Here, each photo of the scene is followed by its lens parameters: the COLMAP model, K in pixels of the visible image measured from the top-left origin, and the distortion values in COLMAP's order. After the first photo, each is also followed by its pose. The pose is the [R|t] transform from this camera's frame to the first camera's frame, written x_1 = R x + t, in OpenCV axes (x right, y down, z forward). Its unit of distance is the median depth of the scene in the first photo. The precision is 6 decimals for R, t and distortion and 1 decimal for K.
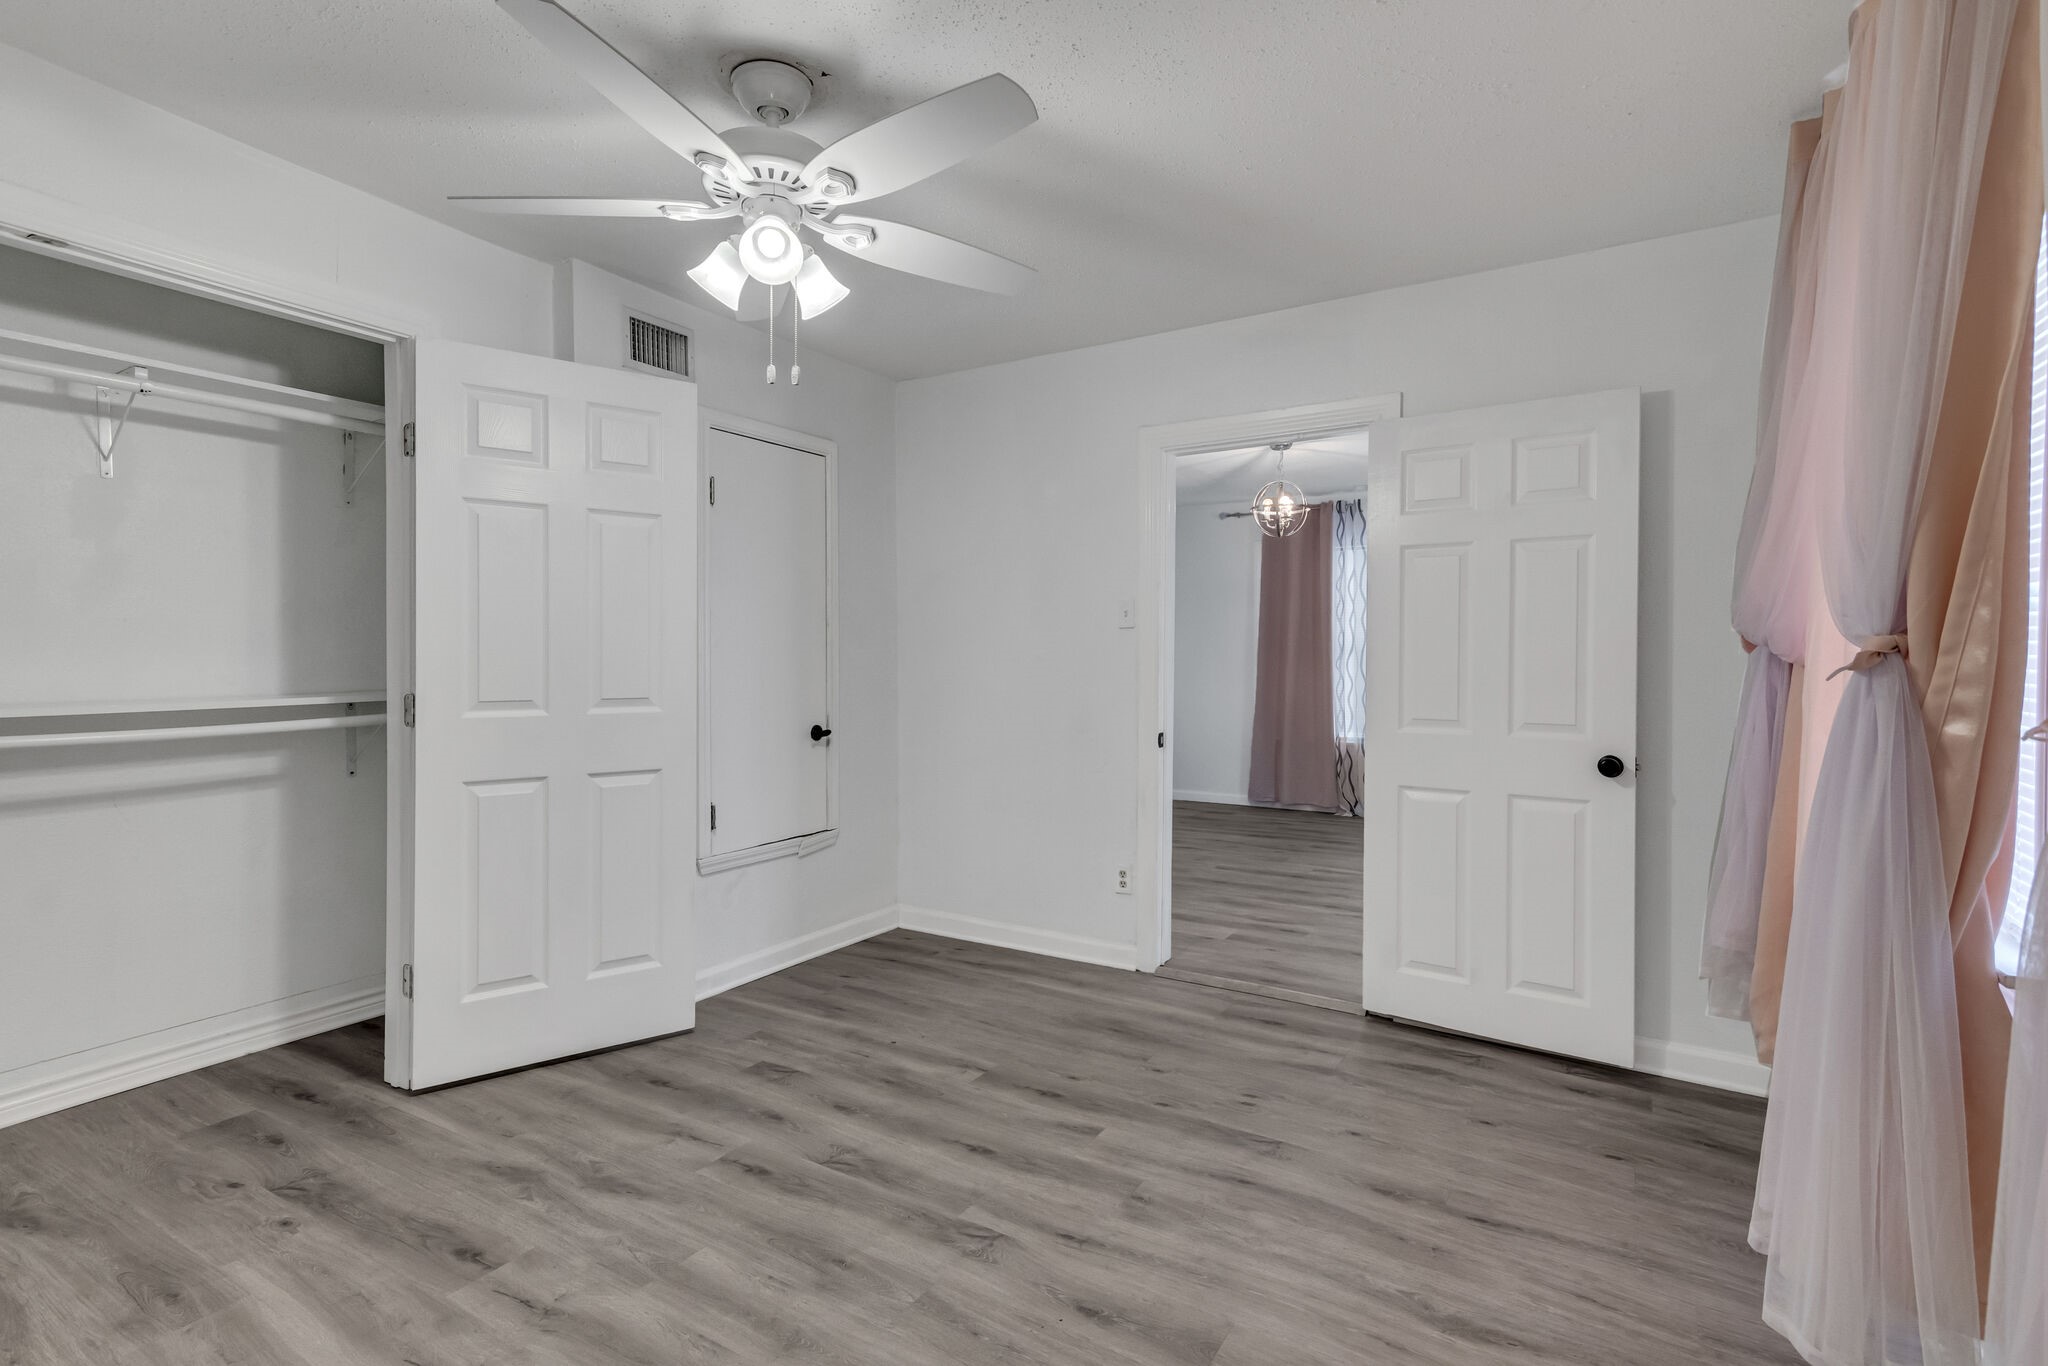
lens RADIAL K [[989.8, 0, 1016.4], [0, 989.8, 692.8], [0, 0, 1]] dist [0.016682, 0.004826]
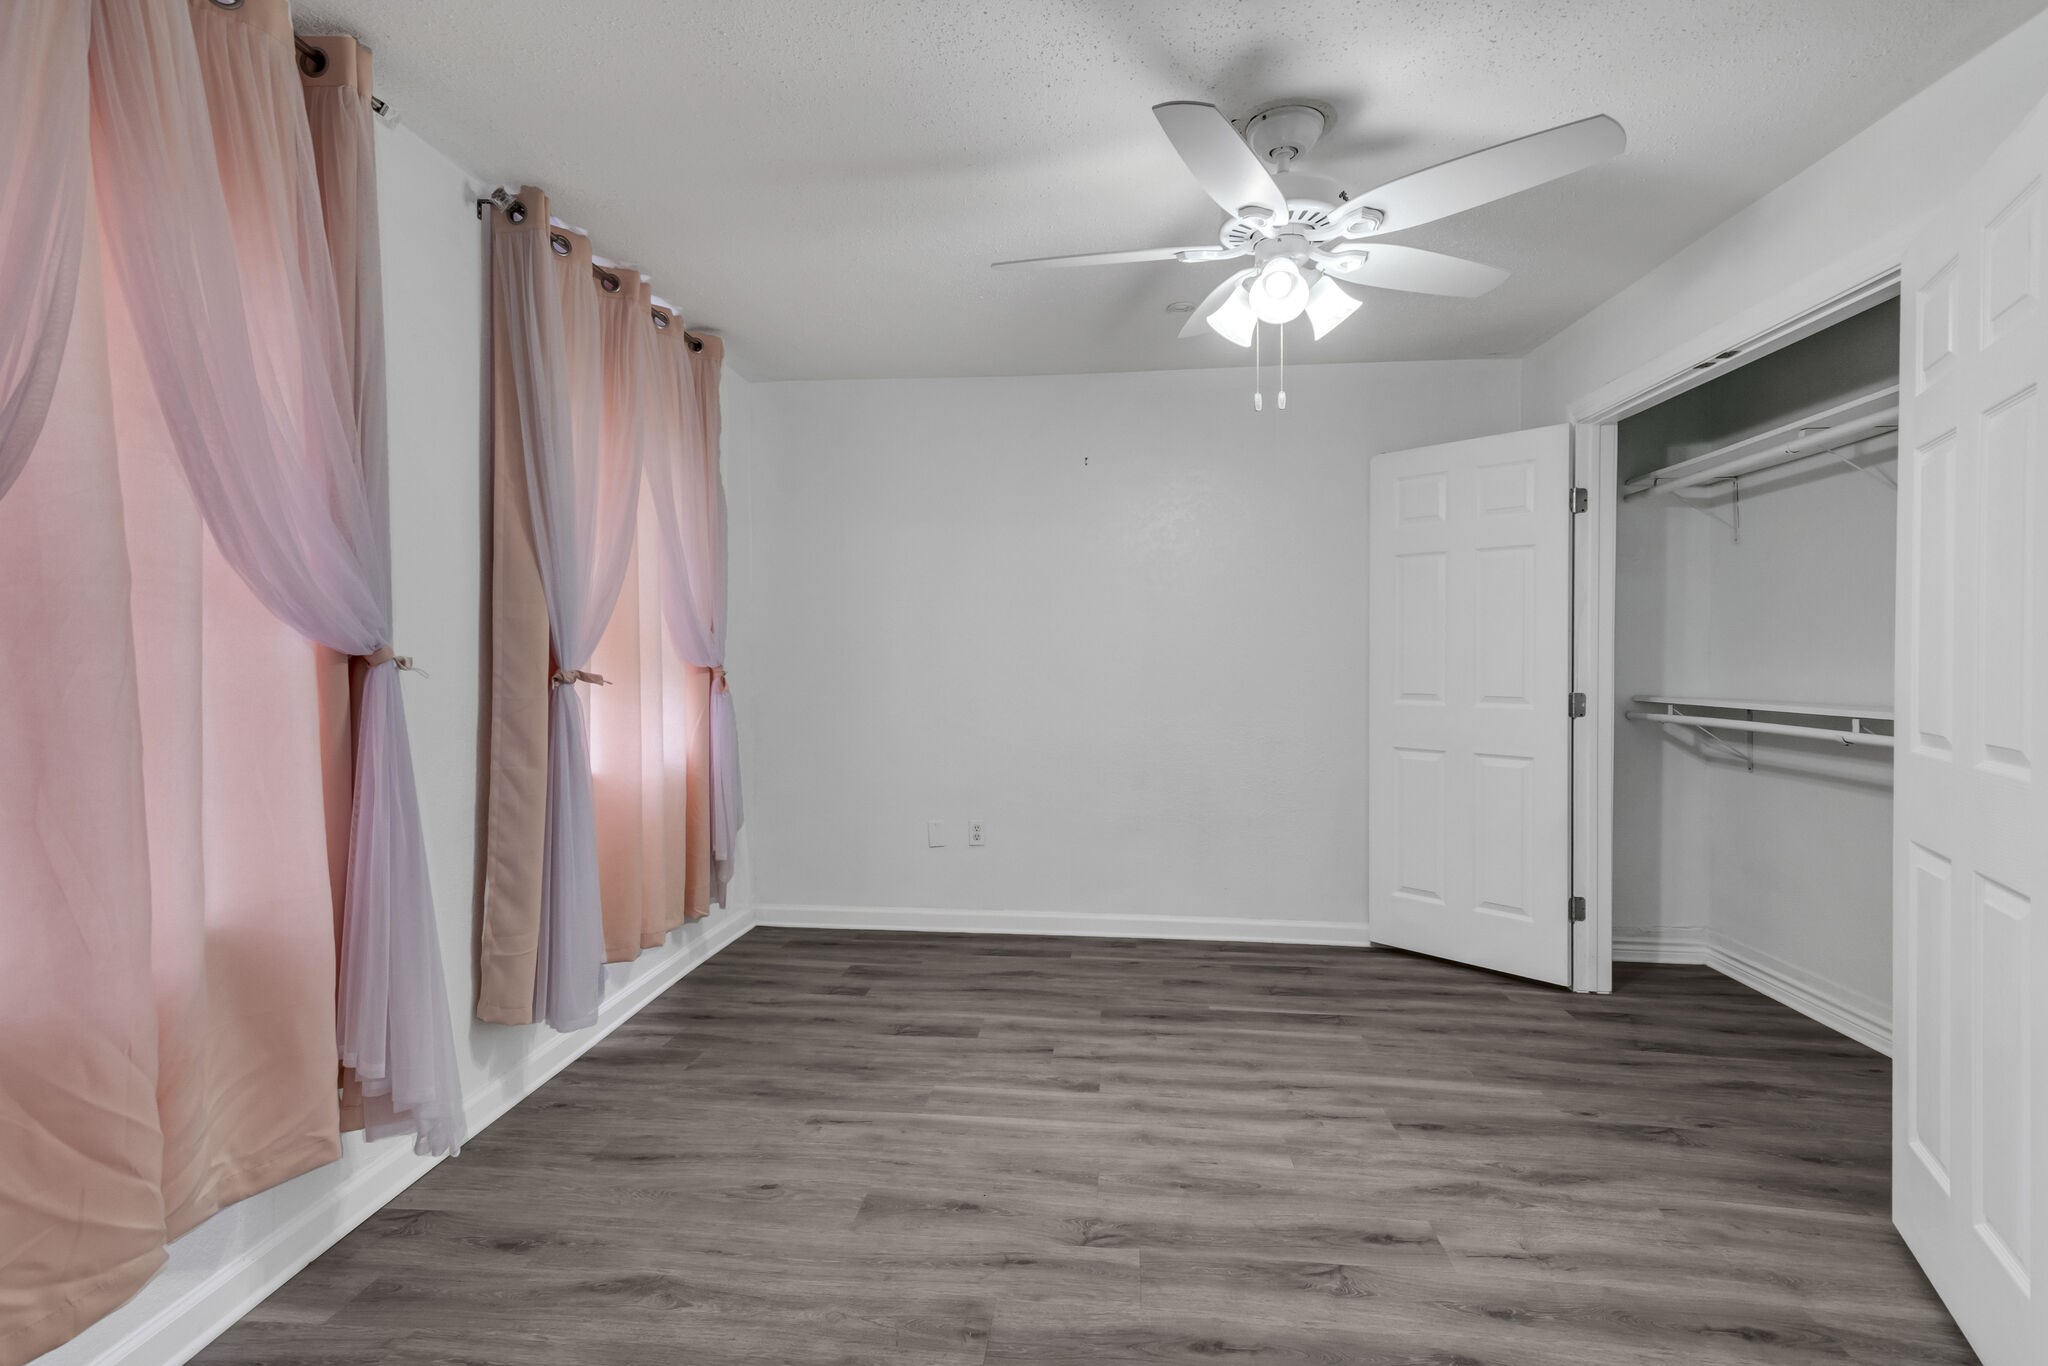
lens RADIAL K [[989.8, 0, 1016.4], [0, 989.8, 692.8], [0, 0, 1]] dist [0.016682, 0.004826]
pose [[-0.905147, 0.007708, -0.425028, 0.468645], [-0.021729, 0.997690, 0.064368, -0.070700], [0.424542, 0.067498, -0.902889, 1.843477]]
